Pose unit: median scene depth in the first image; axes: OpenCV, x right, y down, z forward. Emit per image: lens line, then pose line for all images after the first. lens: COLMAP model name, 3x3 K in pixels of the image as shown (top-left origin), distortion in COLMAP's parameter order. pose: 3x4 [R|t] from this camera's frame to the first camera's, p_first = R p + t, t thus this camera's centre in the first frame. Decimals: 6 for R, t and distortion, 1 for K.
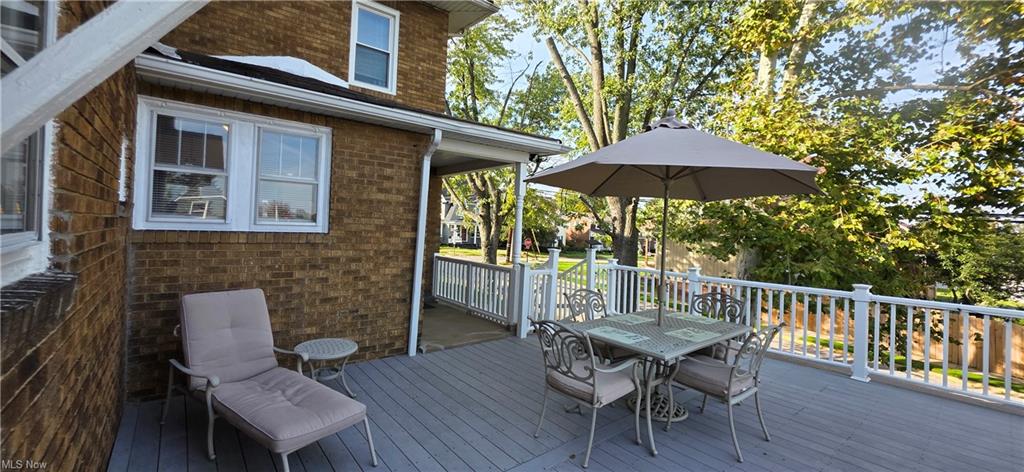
lens RADIAL K [[408.0, 0, 515.7], [0, 408.0, 221.5], [0, 0, 1]] dist [0.000065, -0.000077]
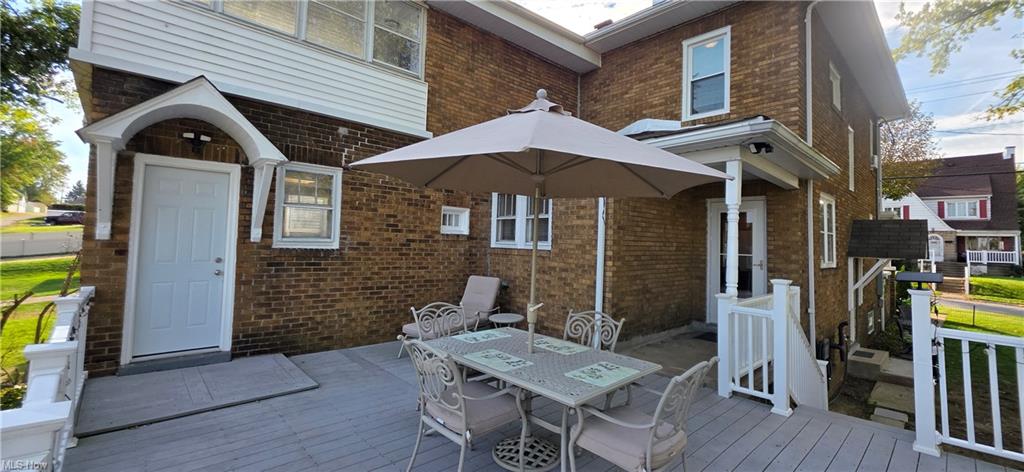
lens RADIAL K [[408.0, 0, 515.7], [0, 408.0, 221.5], [0, 0, 1]] dist [0.000065, -0.000077]
pose [[0.074742, -0.086893, -0.993410, 0.937618], [-0.013681, 0.996013, -0.088150, 0.052598], [0.997109, 0.020179, 0.073255, 0.706226]]
